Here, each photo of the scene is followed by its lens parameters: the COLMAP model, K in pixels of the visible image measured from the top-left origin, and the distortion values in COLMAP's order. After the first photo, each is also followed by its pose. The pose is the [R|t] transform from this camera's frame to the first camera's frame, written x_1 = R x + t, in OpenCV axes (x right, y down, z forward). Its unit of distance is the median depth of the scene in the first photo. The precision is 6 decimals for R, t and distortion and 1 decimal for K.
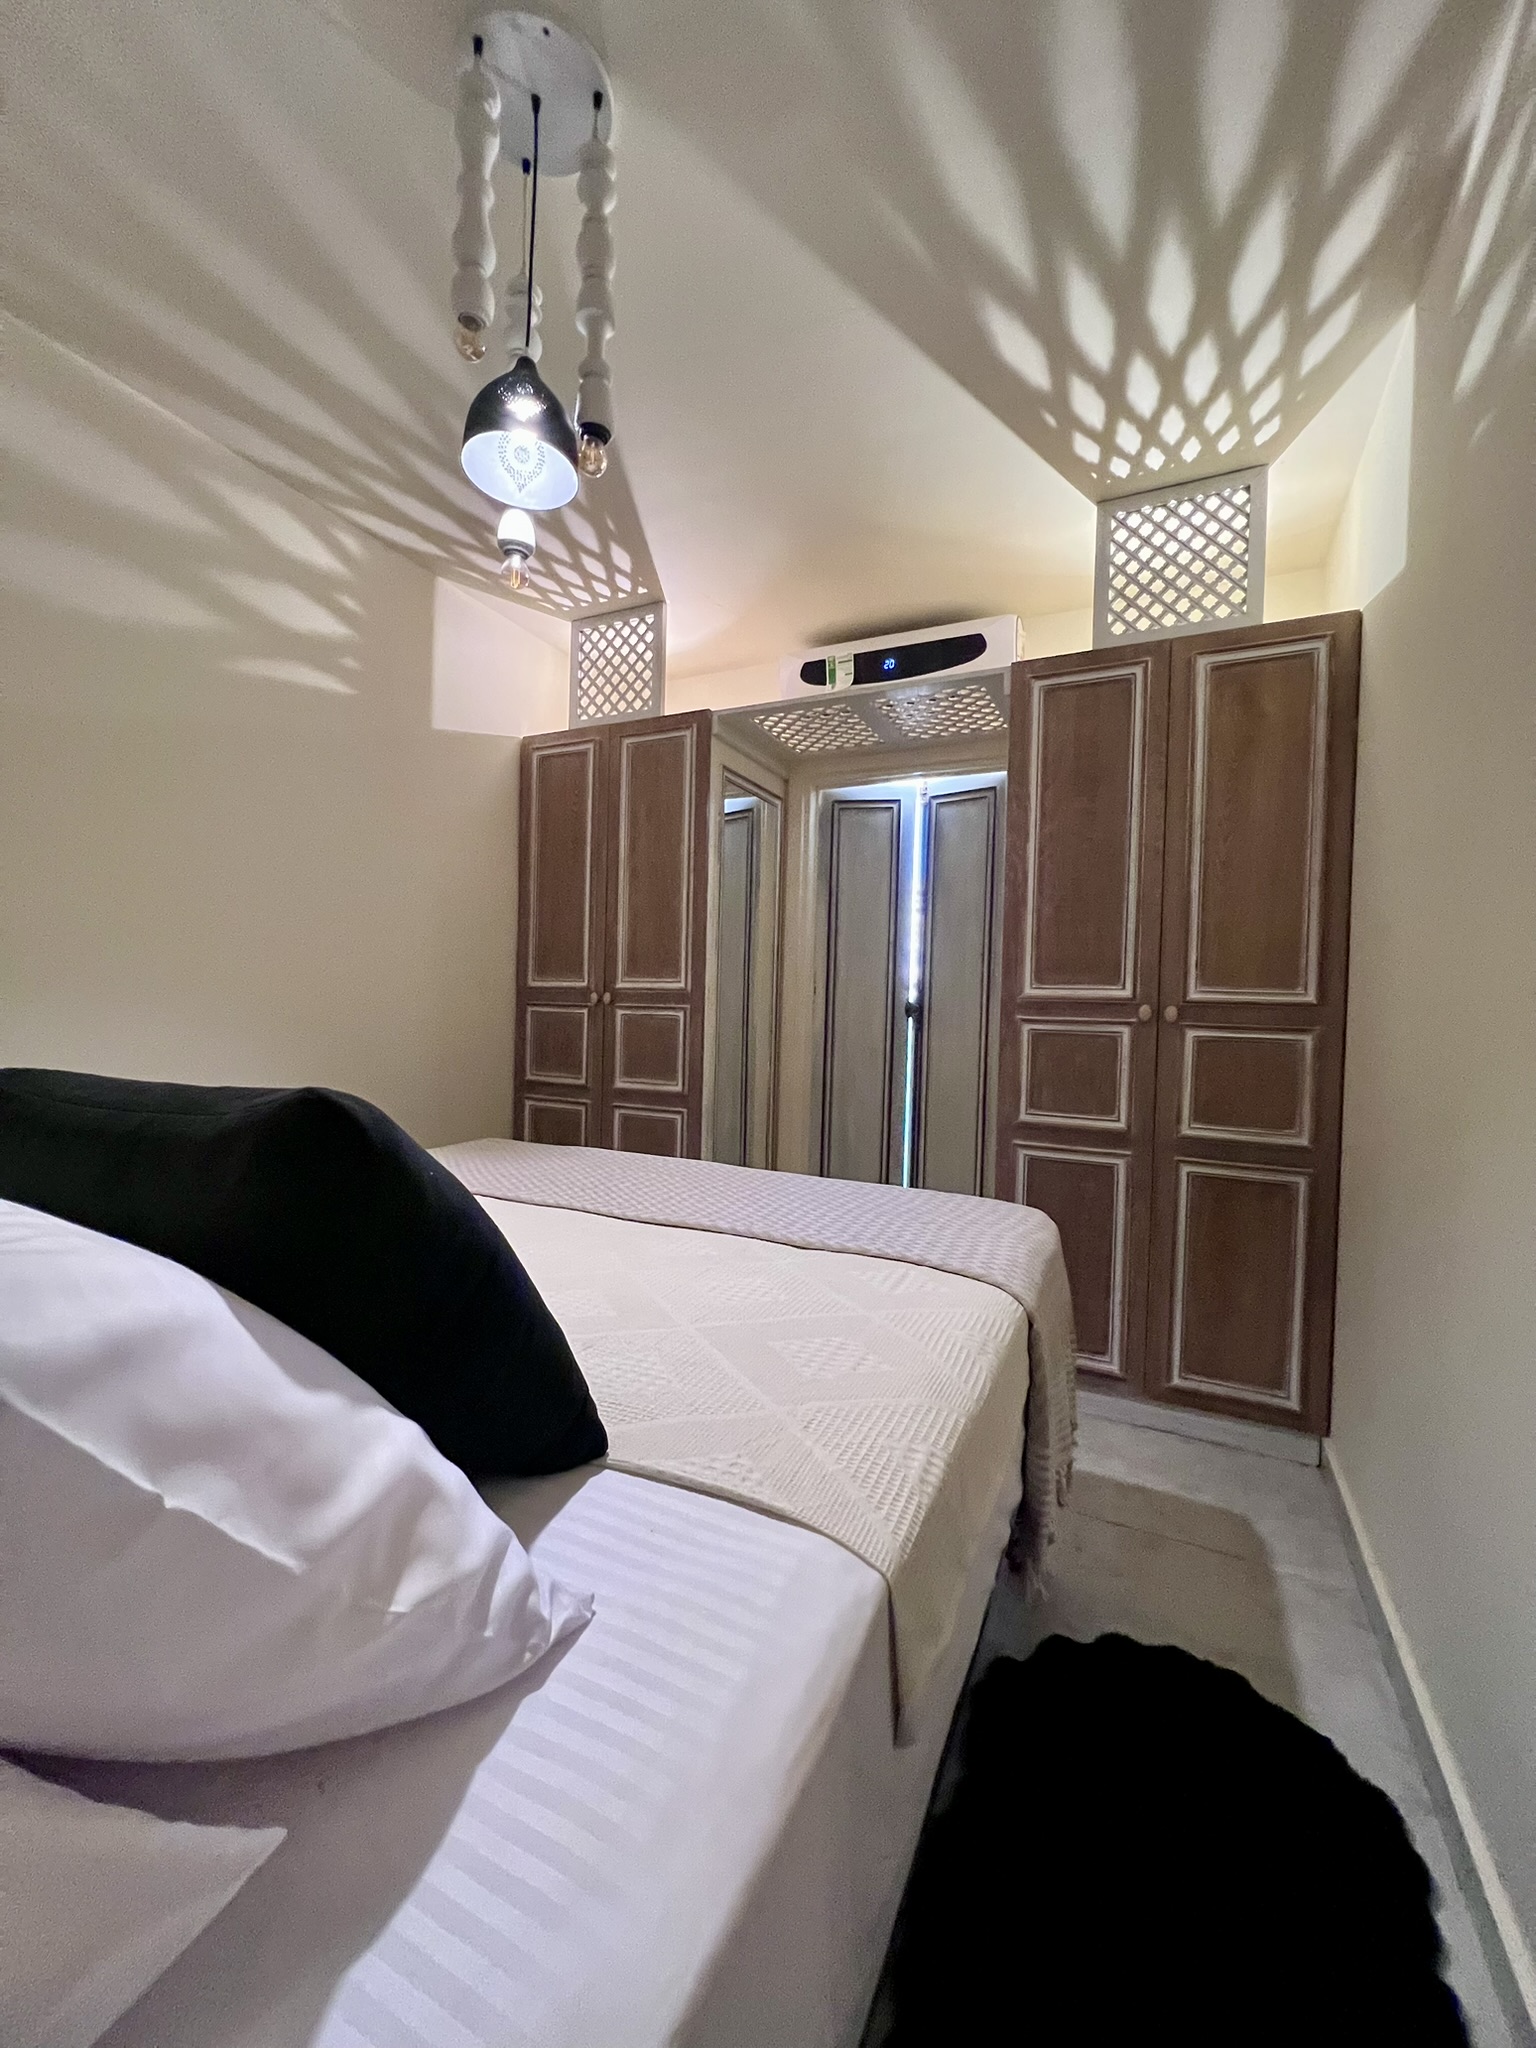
lens RADIAL K [[824.8, 0, 770.3], [0, 824.8, 1026.8], [0, 0, 1]] dist [-0.000672, 0.000086]
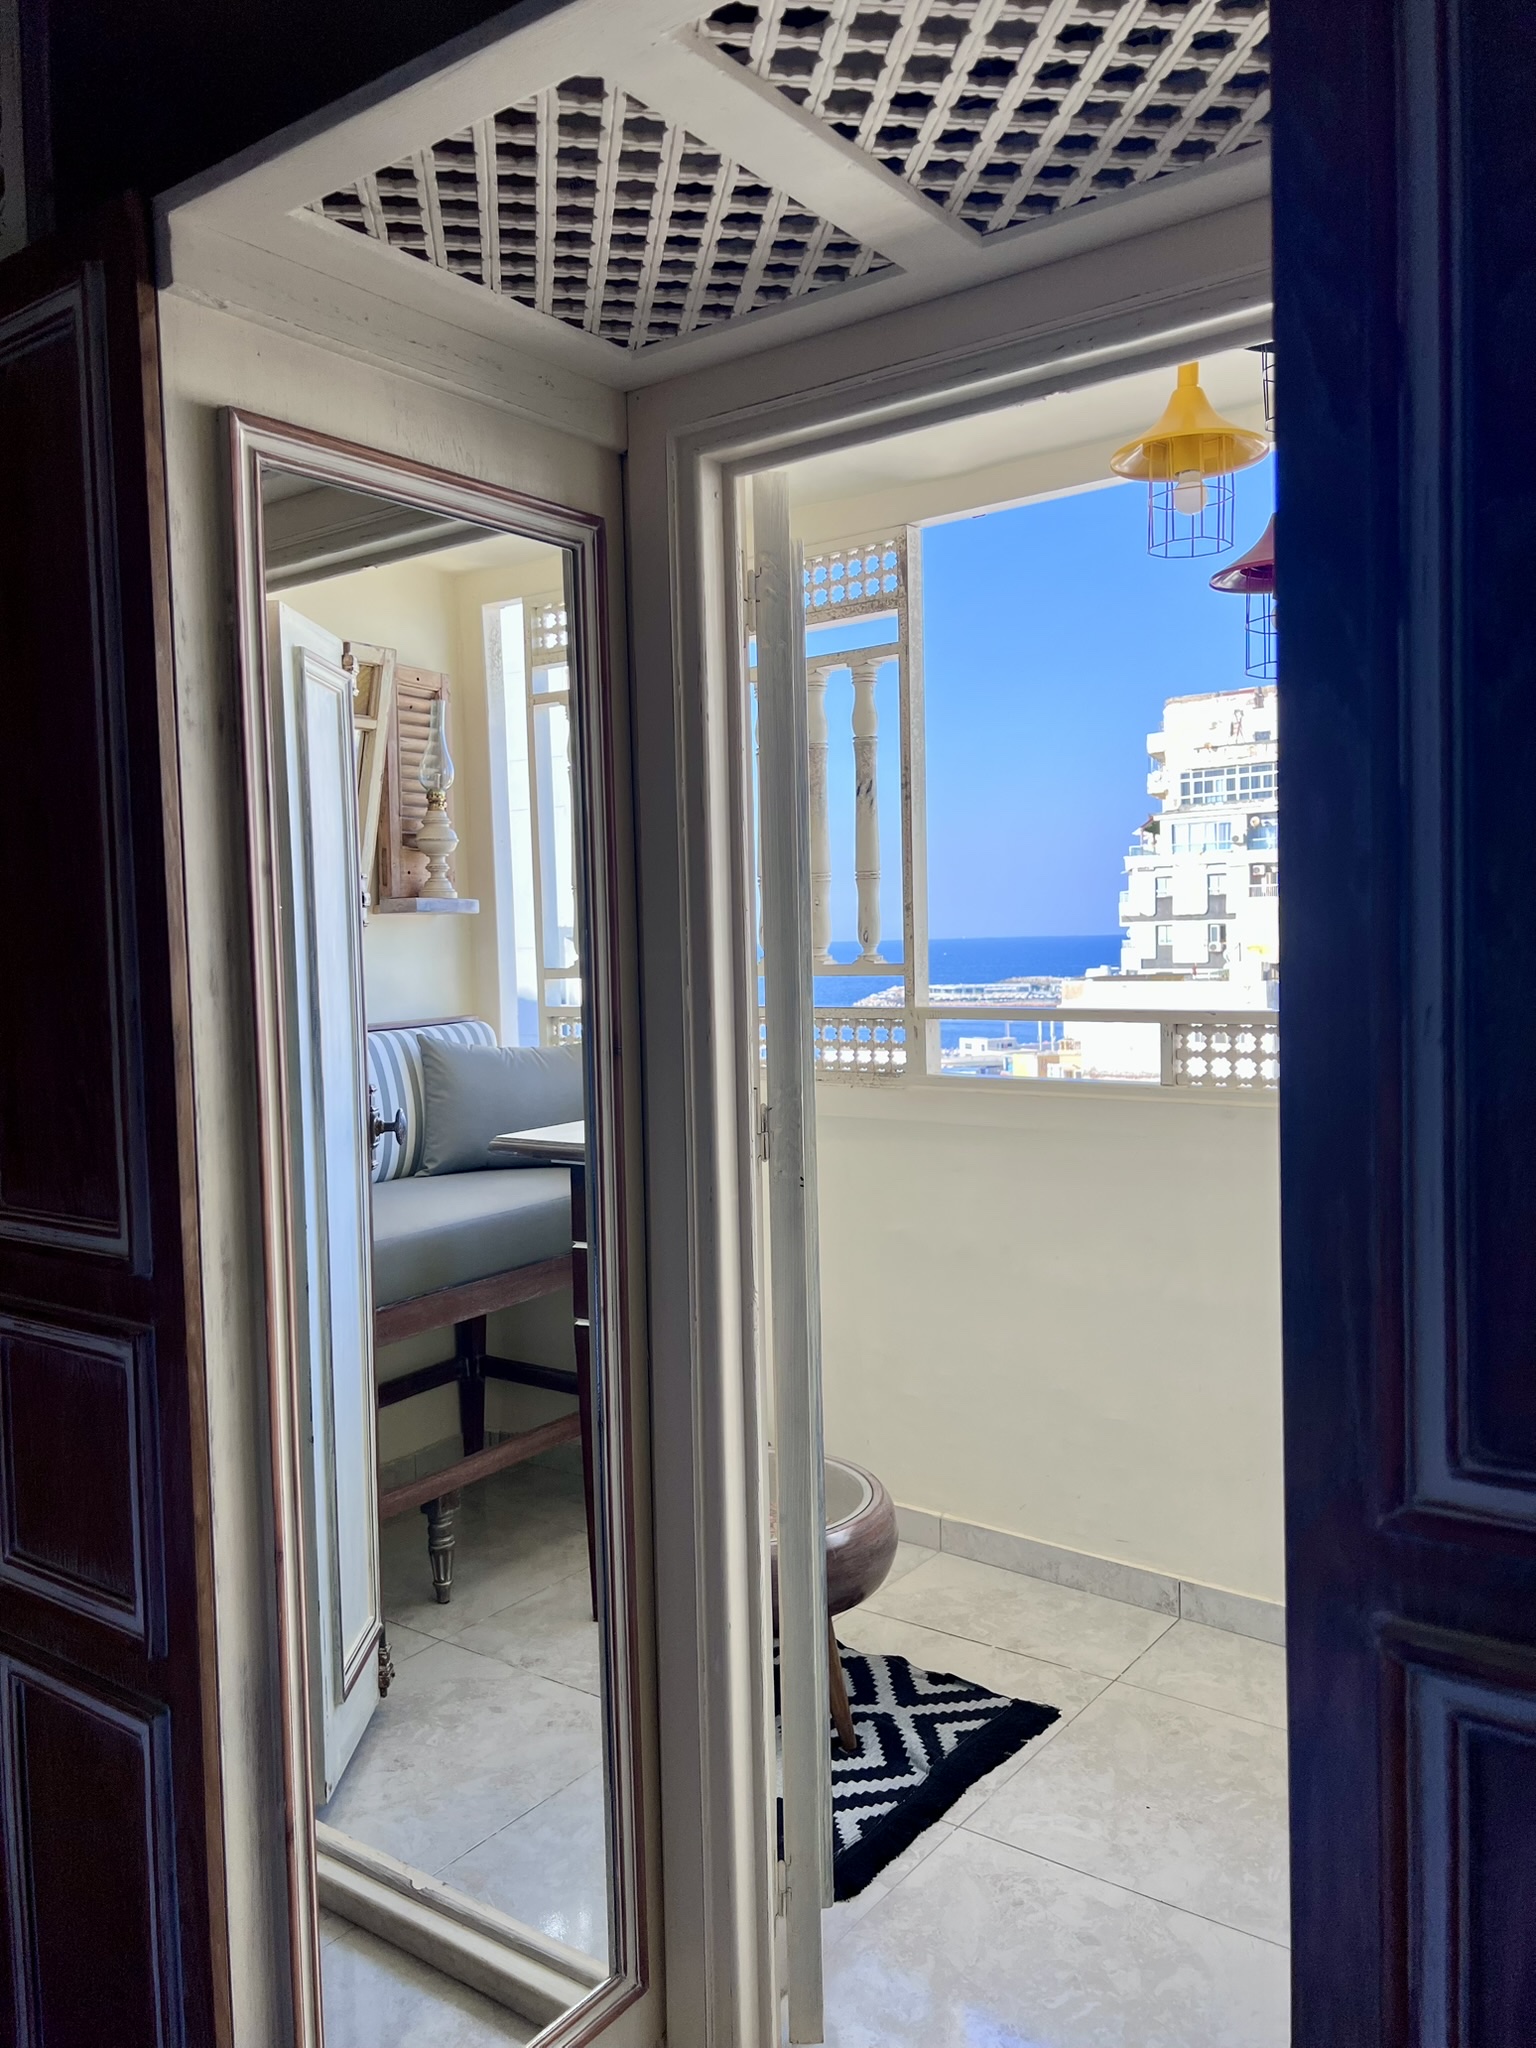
lens RADIAL K [[1543.4, 0, 767.2], [0, 1543.4, 1019.4], [0, 0, 1]] dist [0.004013, 0.001245]
pose [[0.983778, -0.042203, -0.174354, 0.191940], [0.046830, 0.998649, 0.022504, -0.126386], [0.173169, -0.030304, 0.984426, 0.539876]]
